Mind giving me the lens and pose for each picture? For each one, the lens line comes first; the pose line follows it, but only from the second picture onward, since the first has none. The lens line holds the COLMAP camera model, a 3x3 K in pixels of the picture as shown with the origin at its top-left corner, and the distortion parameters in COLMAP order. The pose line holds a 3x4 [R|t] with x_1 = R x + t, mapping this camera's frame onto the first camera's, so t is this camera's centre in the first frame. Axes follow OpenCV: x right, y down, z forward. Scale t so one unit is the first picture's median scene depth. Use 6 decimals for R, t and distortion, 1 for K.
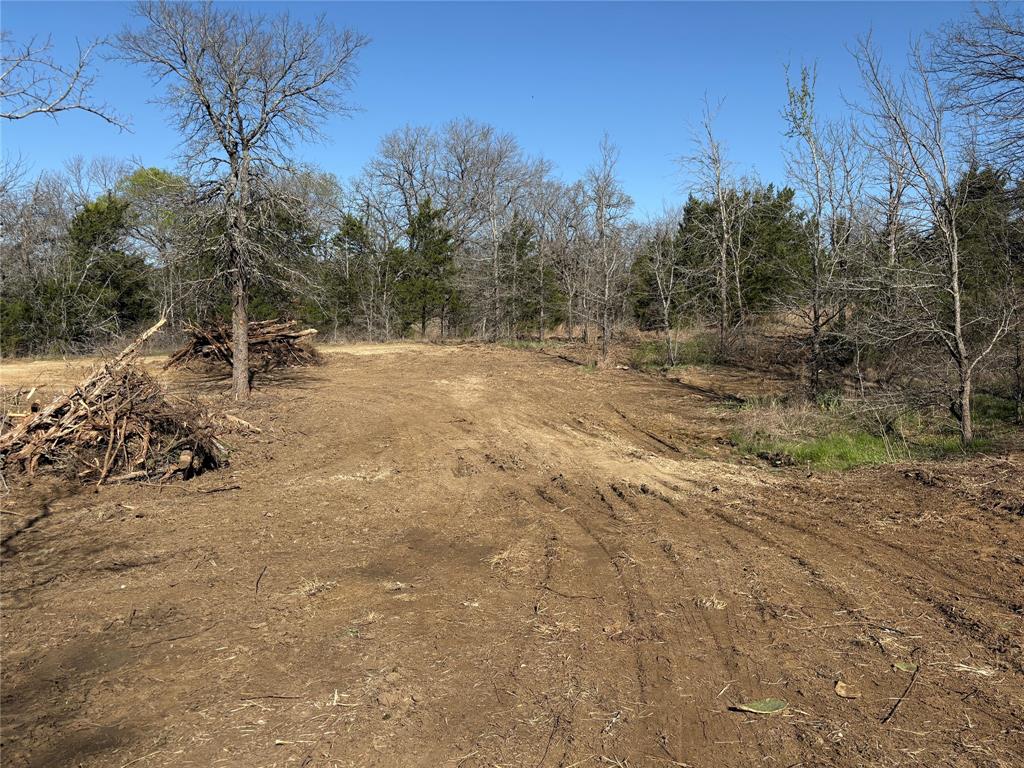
lens RADIAL K [[774.2, 0, 516.1], [0, 774.2, 391.0], [0, 0, 1]] dist [0.063839, -0.085398]
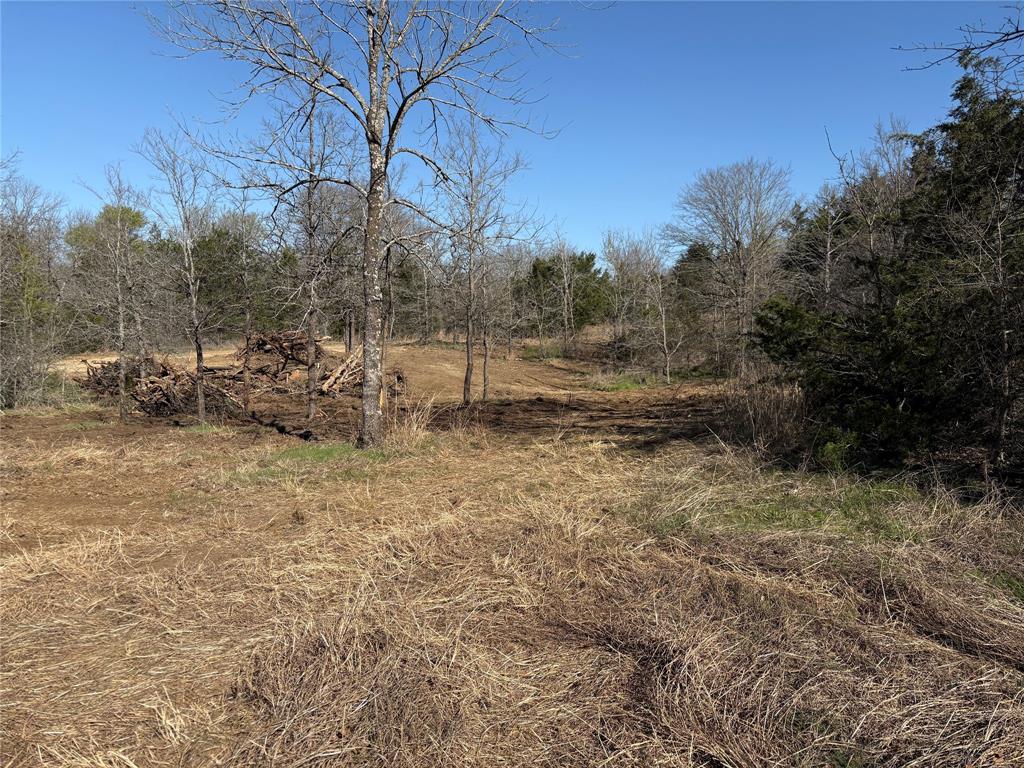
lens RADIAL K [[774.2, 0, 516.1], [0, 774.2, 391.0], [0, 0, 1]] dist [0.063839, -0.085398]
pose [[0.964771, -0.004458, 0.263053, -0.364294], [0.005364, 0.999982, -0.002728, 0.051842], [-0.263036, 0.004043, 0.964778, -0.823438]]
